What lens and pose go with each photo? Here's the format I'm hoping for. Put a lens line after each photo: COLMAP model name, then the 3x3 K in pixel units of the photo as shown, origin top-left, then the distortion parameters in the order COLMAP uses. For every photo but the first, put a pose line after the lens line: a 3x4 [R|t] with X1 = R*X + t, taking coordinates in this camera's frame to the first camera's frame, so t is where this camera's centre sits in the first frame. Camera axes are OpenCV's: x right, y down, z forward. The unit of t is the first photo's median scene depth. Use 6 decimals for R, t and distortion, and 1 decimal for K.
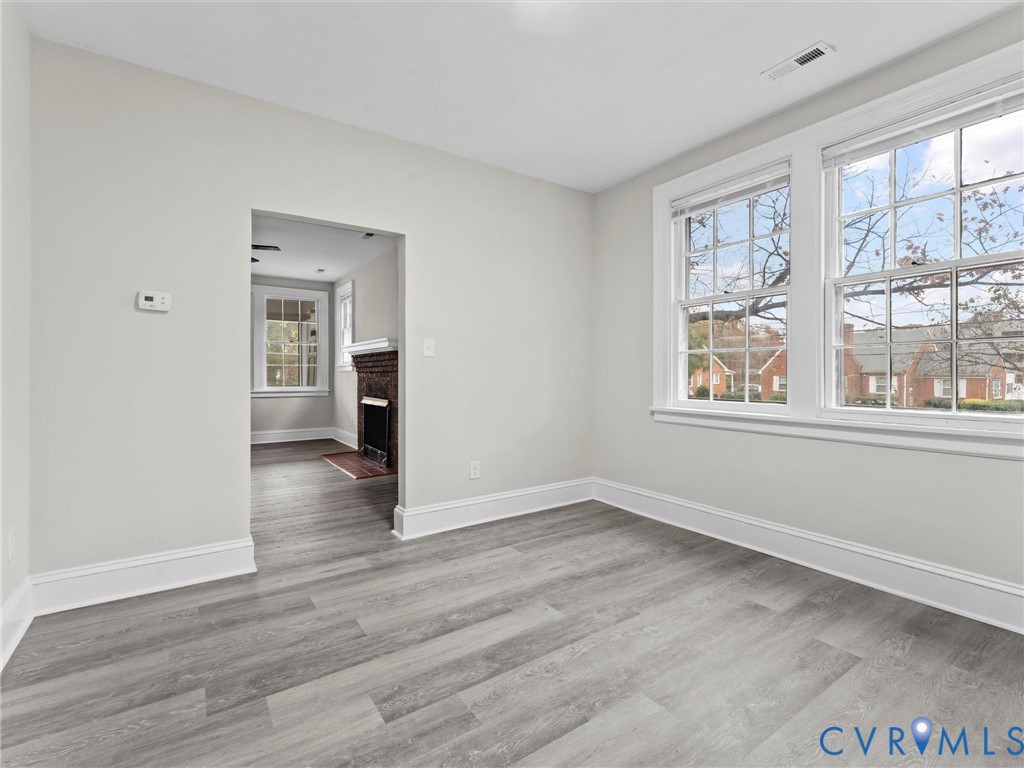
lens RADIAL K [[475.1, 0, 505.4], [0, 475.1, 378.3], [0, 0, 1]] dist [-0.000482, 0.000581]
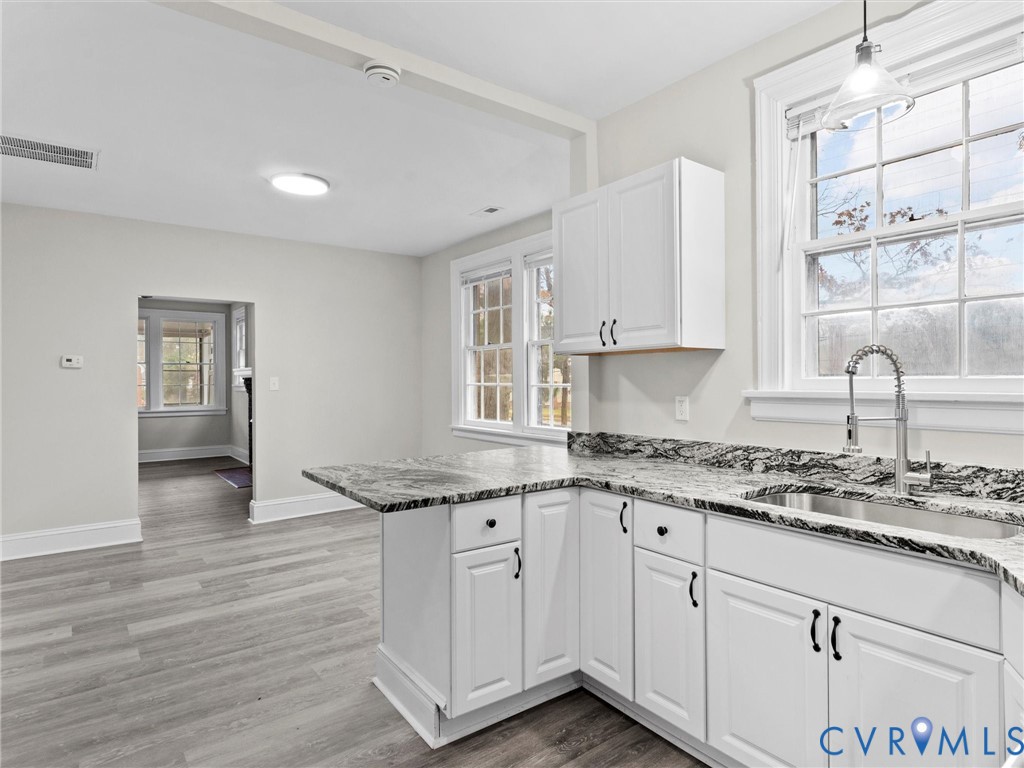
lens RADIAL K [[583.6, 0, 510.1], [0, 583.6, 381.5], [0, 0, 1]] dist [-0.000759, -0.000916]
pose [[0.998585, -0.006320, 0.052799, 0.580352], [0.006593, 0.999966, -0.005009, -0.080086], [-0.052765, 0.005350, 0.998593, -0.967134]]
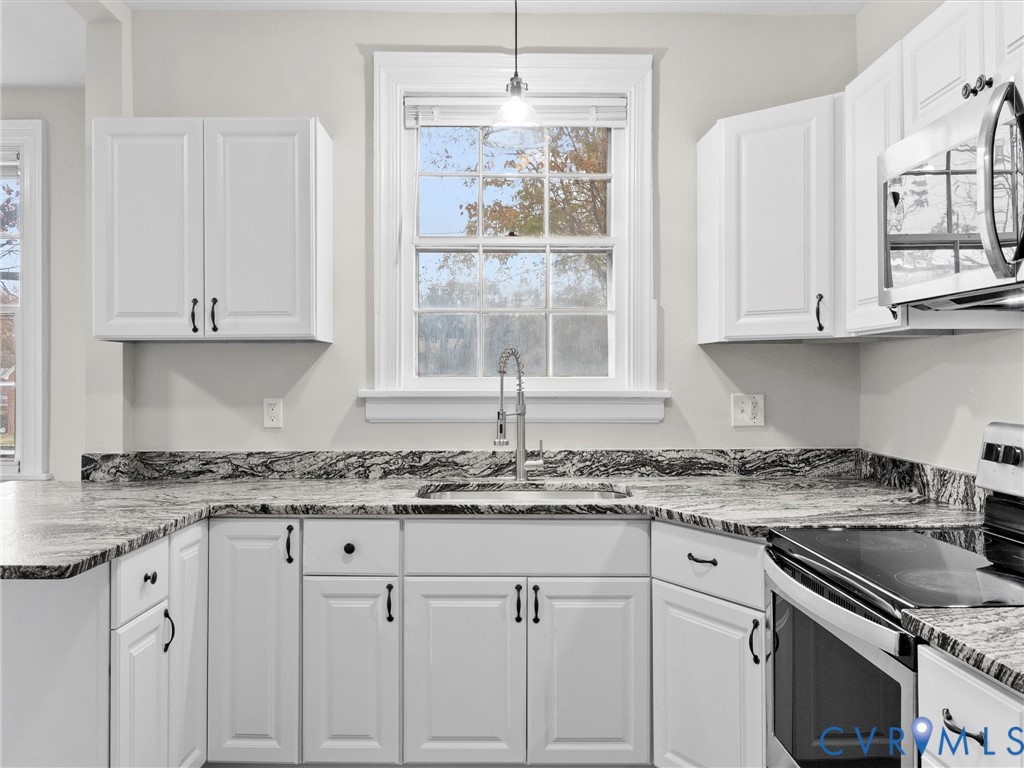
lens RADIAL K [[883.3, 0, 507.6], [0, 883.3, 372.9], [0, 0, 1]] dist [-0.001716, 0.011400]
pose [[0.550348, 0.002619, 0.834931, 0.015365], [0.005702, 0.999960, -0.006895, -0.082708], [-0.834916, 0.008555, 0.550311, -0.929720]]
